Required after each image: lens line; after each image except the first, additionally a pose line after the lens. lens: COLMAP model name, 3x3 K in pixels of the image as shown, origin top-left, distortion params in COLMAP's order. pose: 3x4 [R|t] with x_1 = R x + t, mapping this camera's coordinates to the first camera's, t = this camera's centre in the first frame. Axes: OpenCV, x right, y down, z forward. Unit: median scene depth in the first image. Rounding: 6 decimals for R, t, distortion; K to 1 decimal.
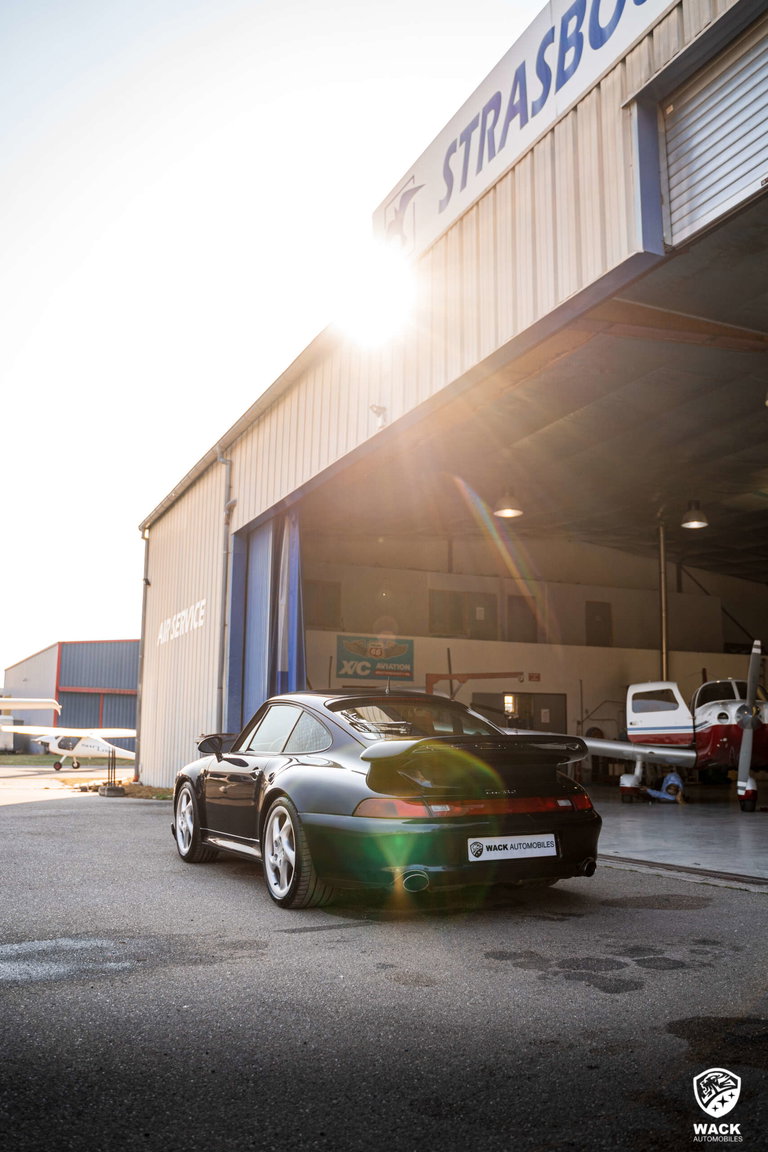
lens RADIAL K [[901.2, 0, 382.2], [0, 901.2, 601.2], [0, 0, 1]] dist [-0.085445, 0.003600]
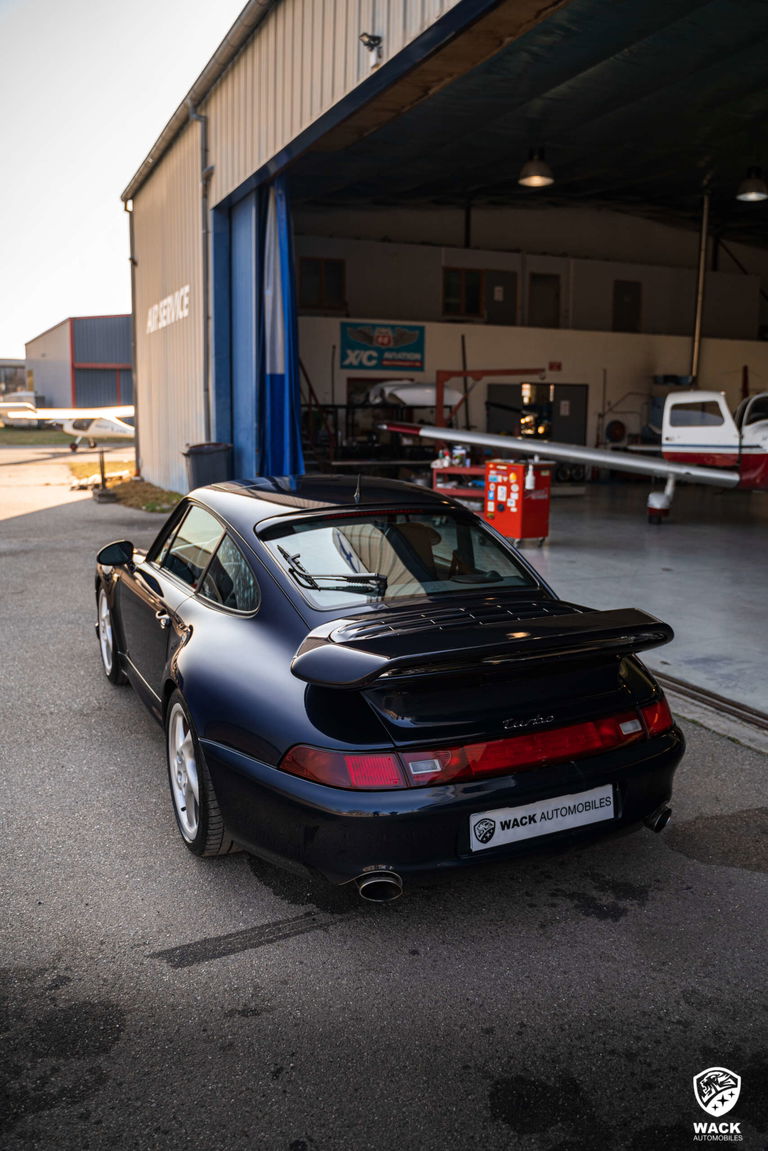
lens RADIAL K [[900.4, 0, 379.0], [0, 900.4, 578.9], [0, 0, 1]] dist [-0.085445, 0.003600]
pose [[0.999831, 0.002414, -0.018237, 0.011749], [0.003645, 0.945701, 0.325017, -0.019434], [0.018032, -0.325029, 0.945532, 0.125817]]
